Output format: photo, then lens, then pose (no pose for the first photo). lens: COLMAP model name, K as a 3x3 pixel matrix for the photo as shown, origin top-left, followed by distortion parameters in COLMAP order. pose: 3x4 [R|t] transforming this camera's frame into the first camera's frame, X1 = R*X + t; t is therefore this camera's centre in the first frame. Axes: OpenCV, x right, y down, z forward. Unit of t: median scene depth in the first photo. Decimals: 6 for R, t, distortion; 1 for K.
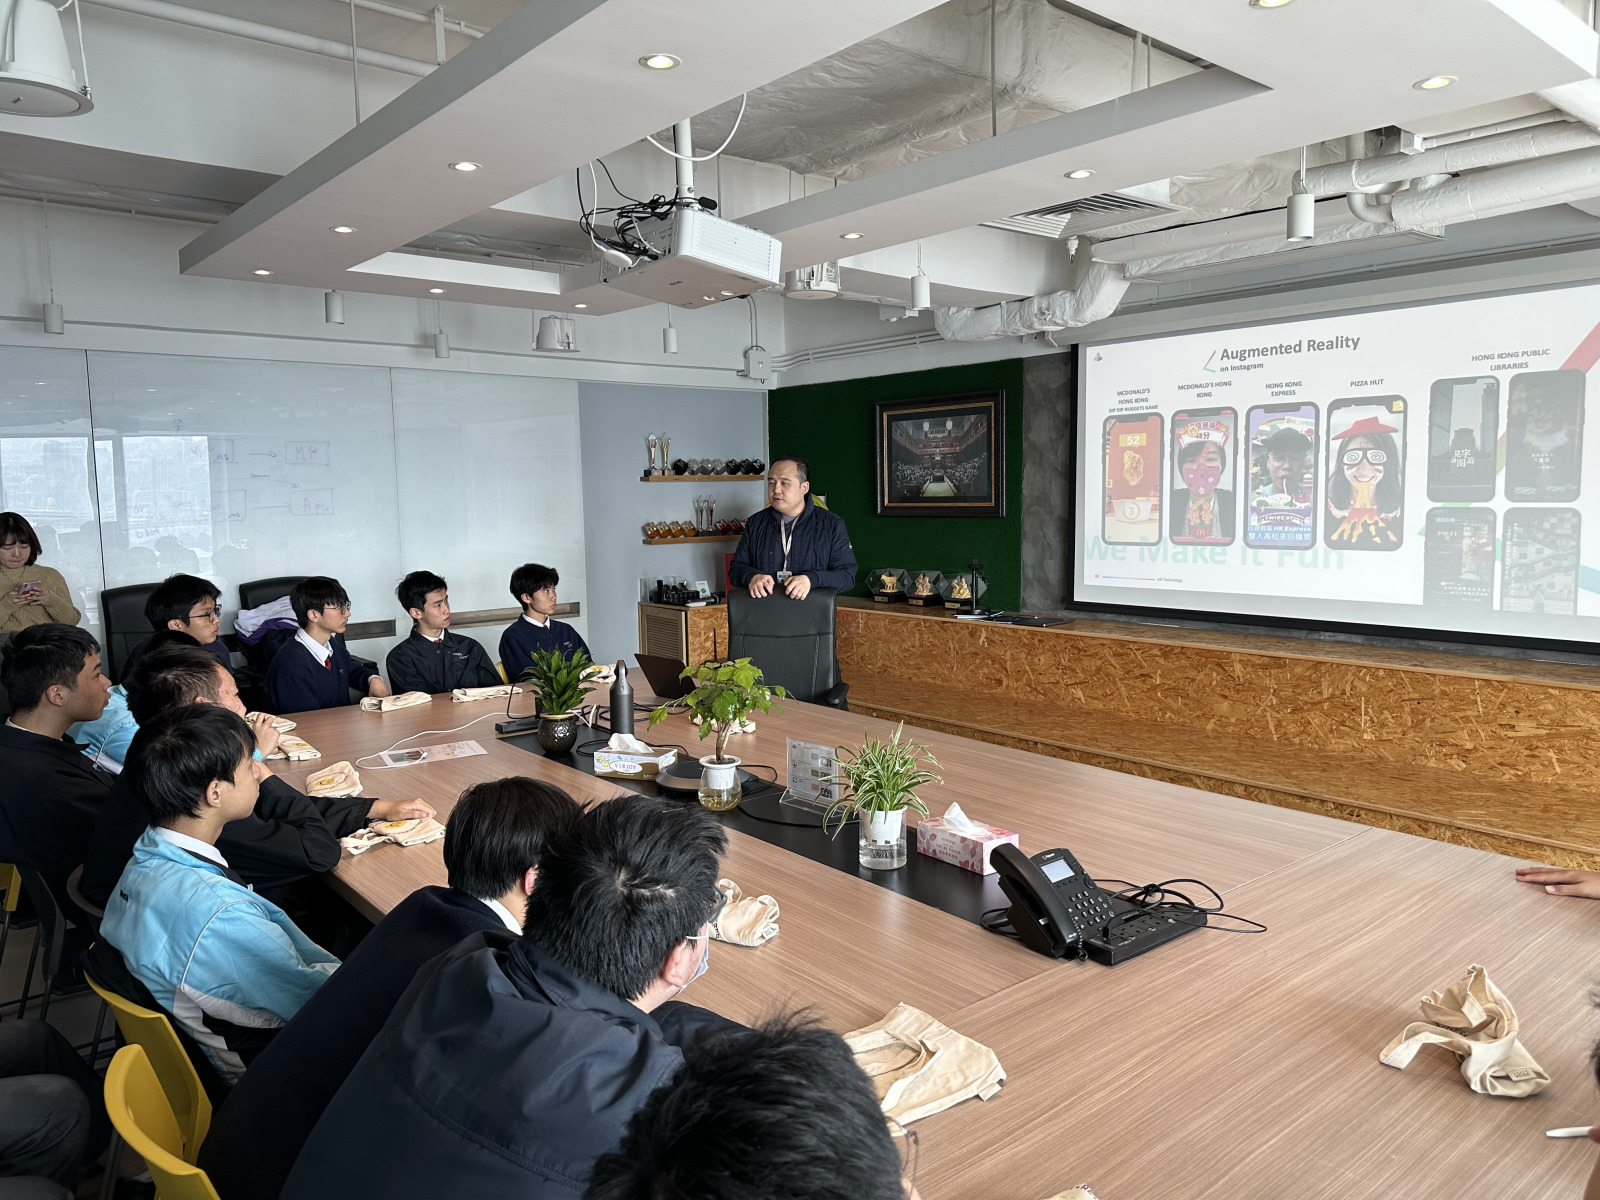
lens RADIAL K [[1133.5, 0, 814.2], [0, 1133.5, 605.8], [0, 0, 1]] dist [0.054022, -0.066206]
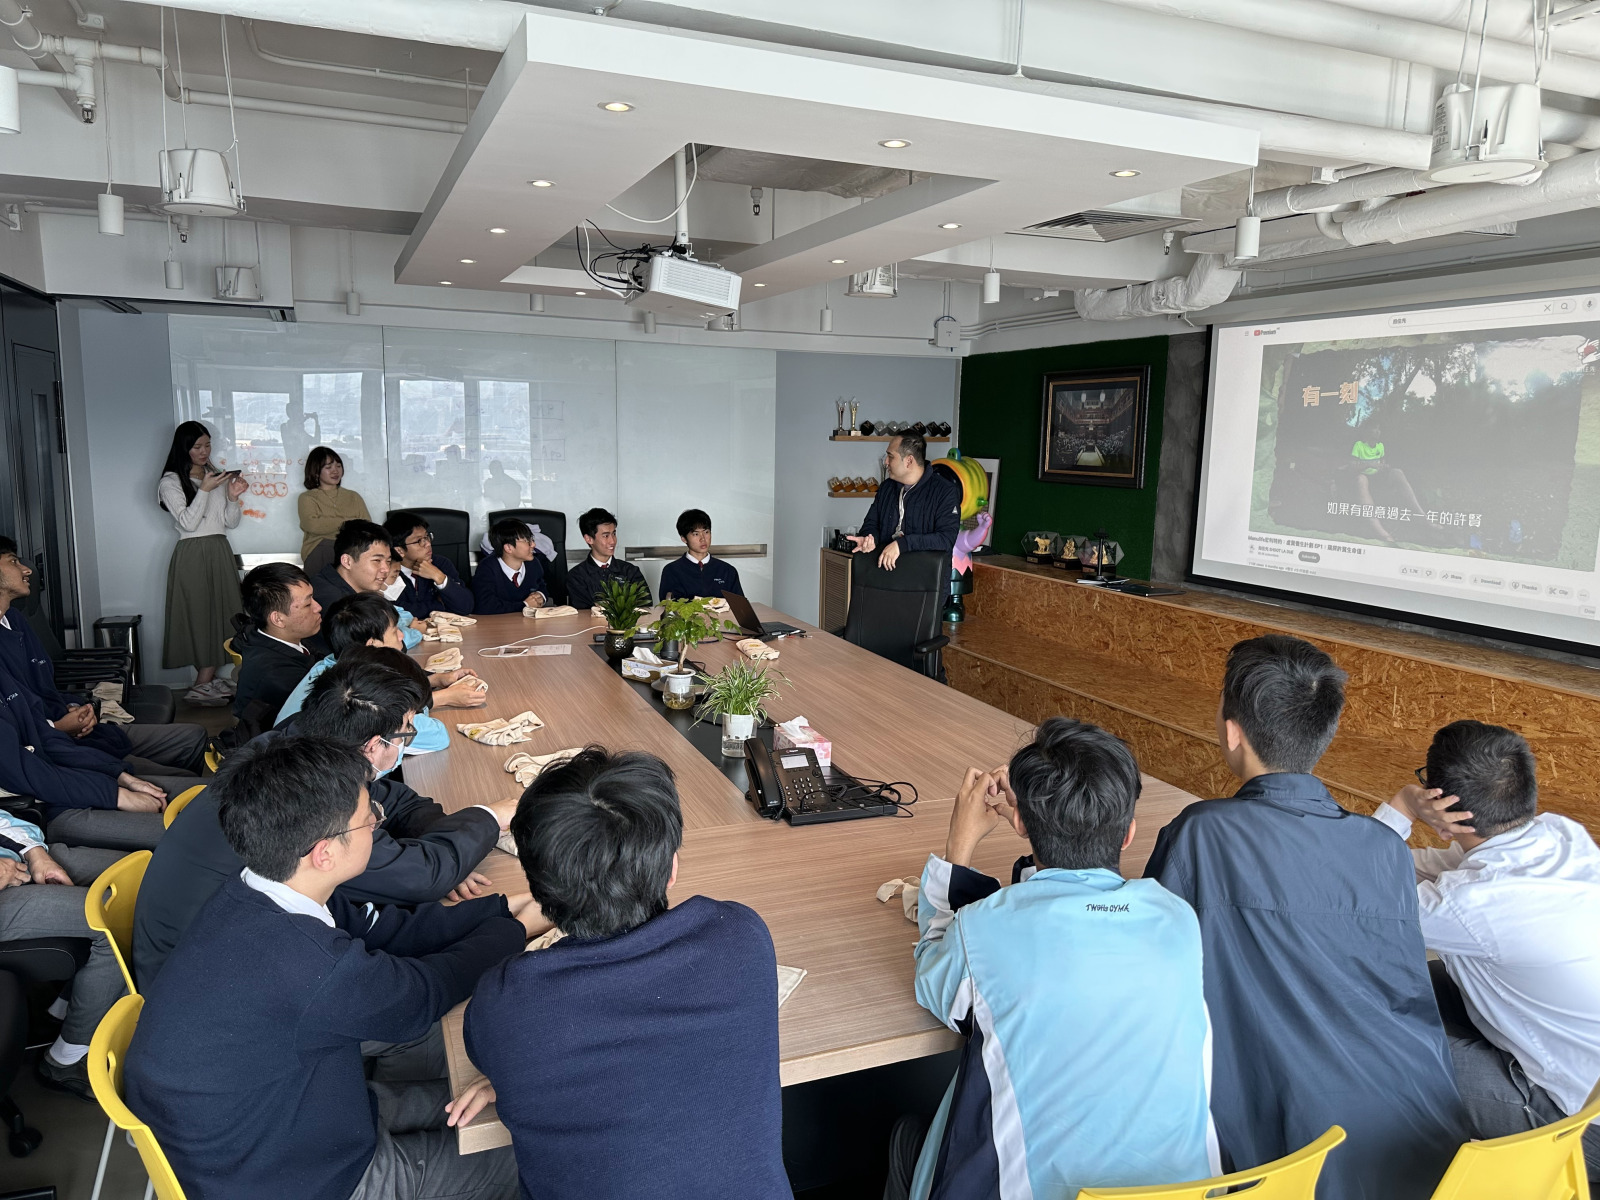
lens RADIAL K [[1133.5, 0, 797.8], [0, 1133.5, 602.8], [0, 0, 1]] dist [0.054022, -0.066206]
pose [[0.953627, 0.080398, -0.290056, 0.192076], [-0.067149, 0.996206, 0.055364, -0.011712], [0.293407, -0.033320, 0.955407, -0.100255]]
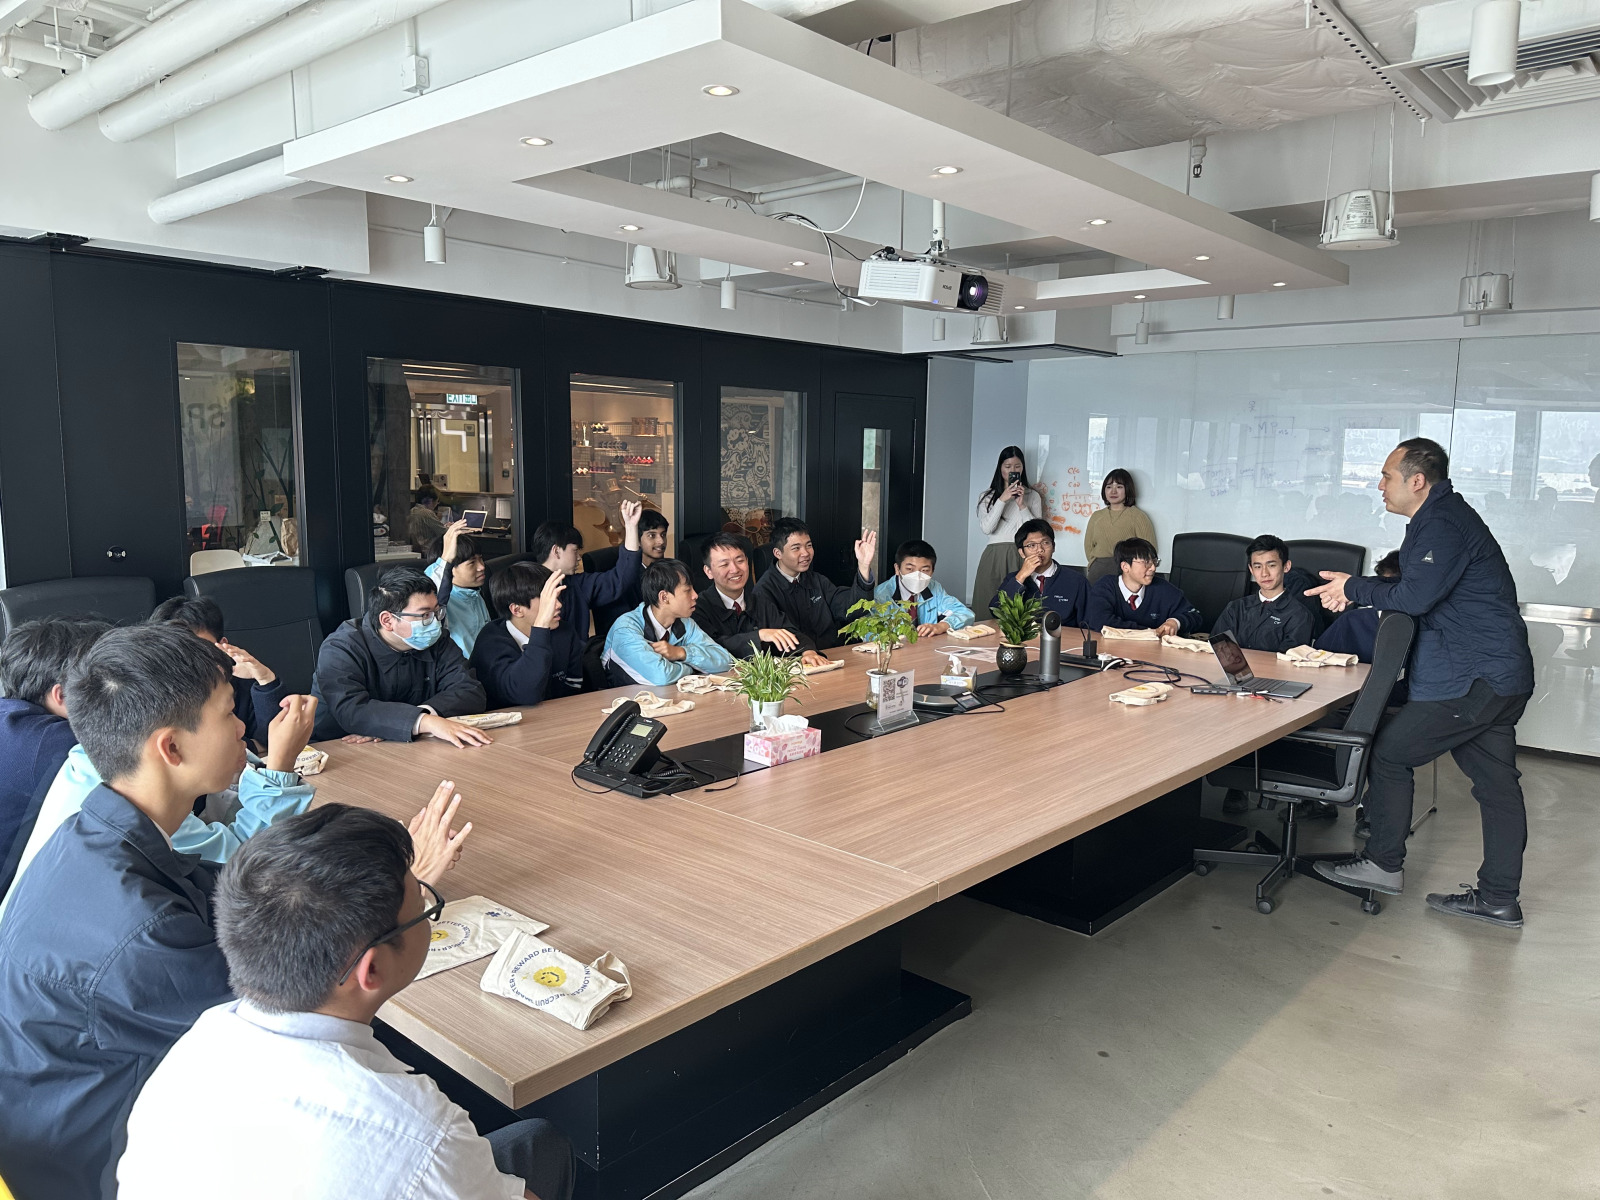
lens RADIAL K [[1133.5, 0, 801.6], [0, 1133.5, 606.0], [0, 0, 1]] dist [0.054022, -0.066206]
pose [[0.156734, 0.158627, -0.974819, 0.540100], [-0.123998, 0.982368, 0.139919, -0.053356], [0.979826, 0.098945, 0.173639, 0.298497]]
